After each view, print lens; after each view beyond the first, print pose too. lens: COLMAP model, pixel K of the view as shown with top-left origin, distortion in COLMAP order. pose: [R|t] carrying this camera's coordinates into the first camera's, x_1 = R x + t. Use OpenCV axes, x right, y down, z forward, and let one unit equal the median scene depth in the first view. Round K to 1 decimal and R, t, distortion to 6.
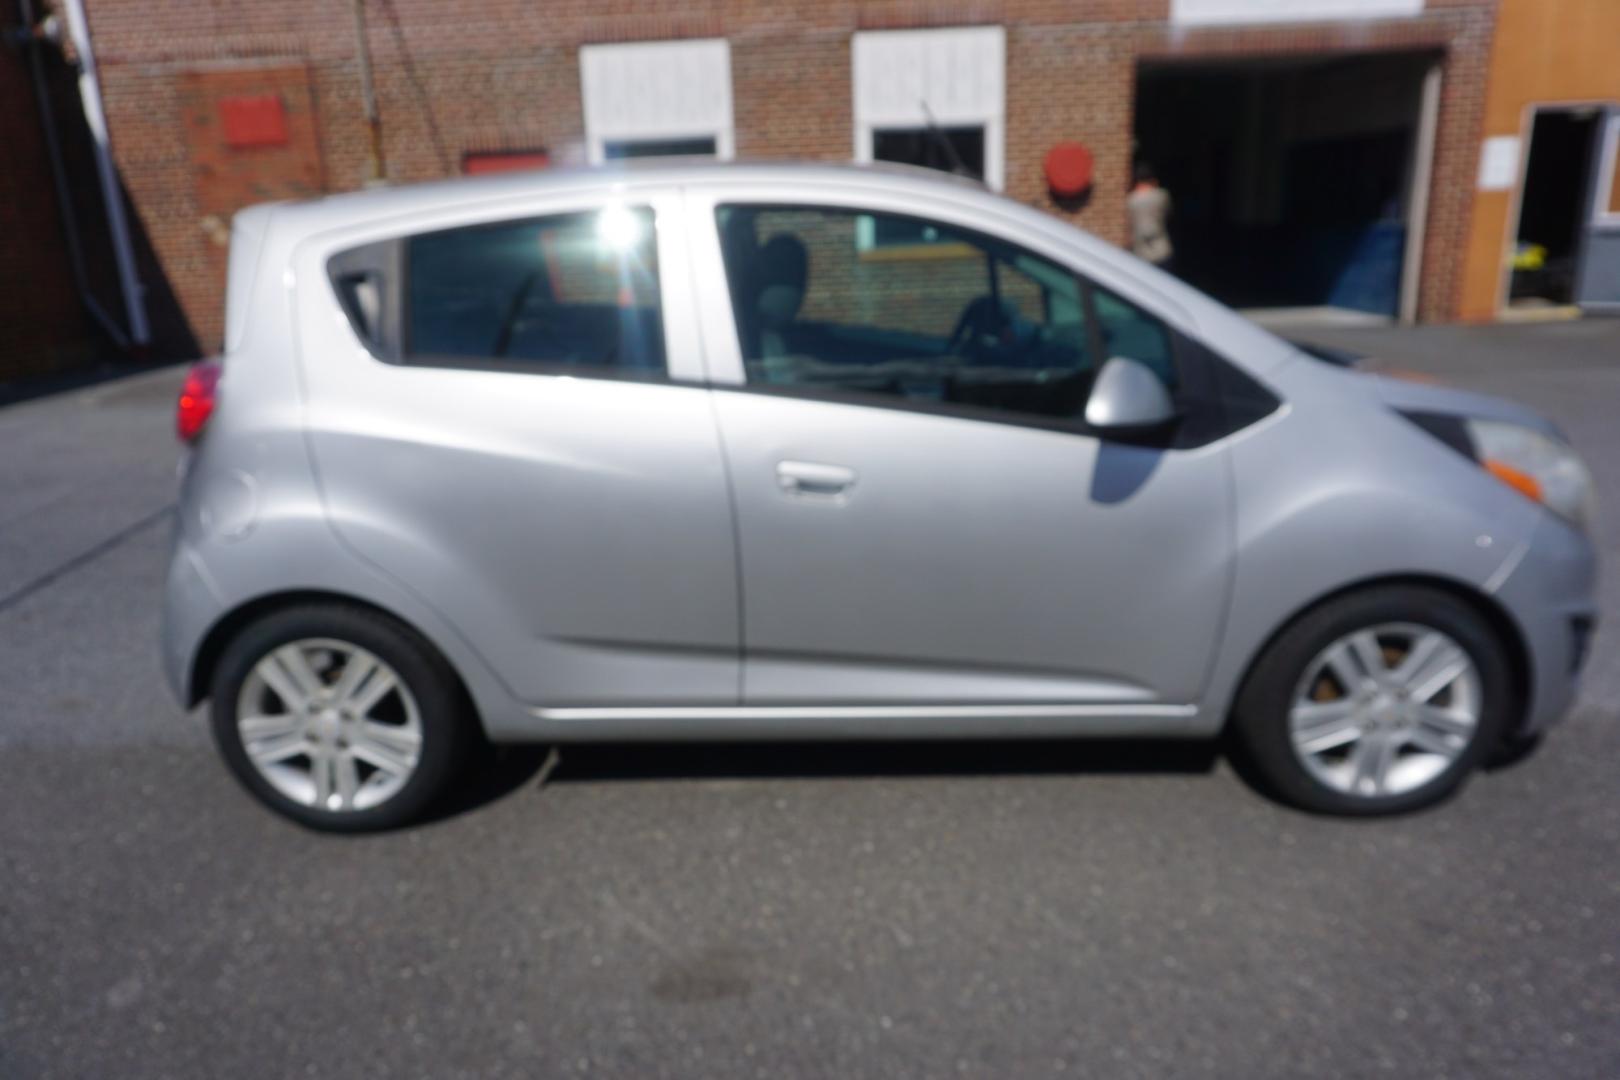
lens RADIAL K [[1089.8, 0, 815.5], [0, 1089.8, 543.1], [0, 0, 1]] dist [-0.044953, 0.031375]
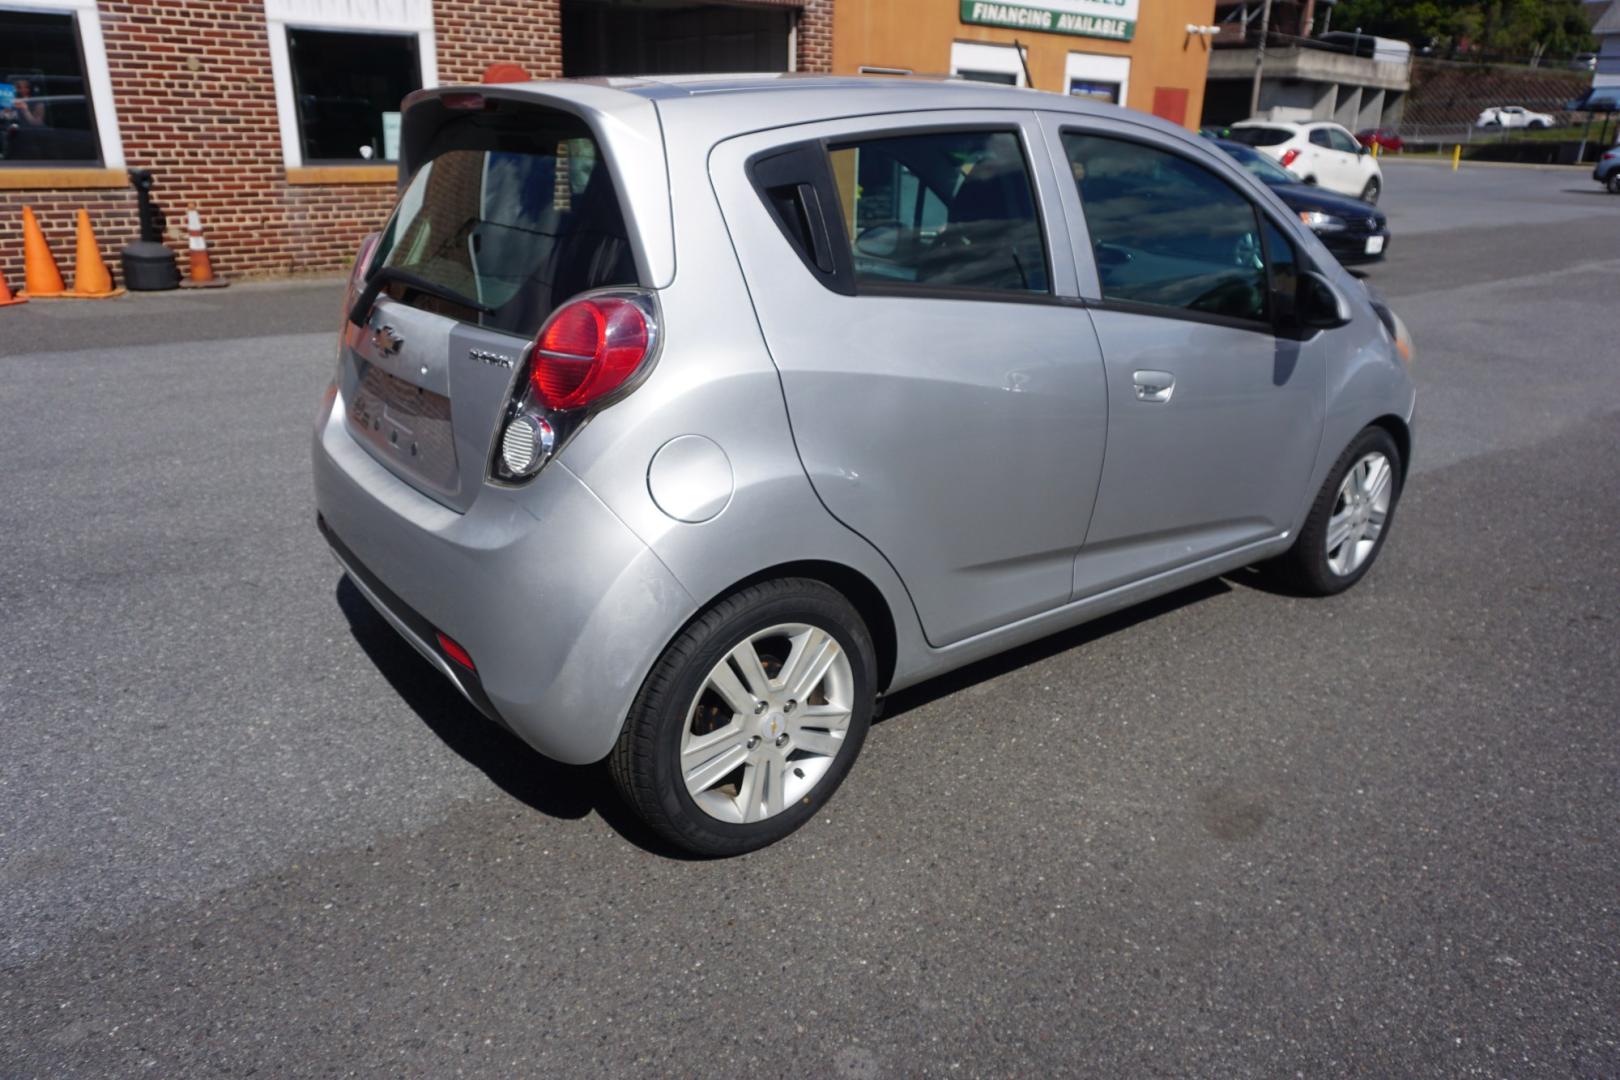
lens RADIAL K [[1089.8, 0, 809.1], [0, 1089.8, 541.8], [0, 0, 1]] dist [-0.044953, 0.031375]
pose [[0.777791, -0.169308, 0.605290, -0.934632], [0.132304, 0.985561, 0.105666, -0.059078], [-0.614440, -0.002104, 0.788960, 0.307923]]
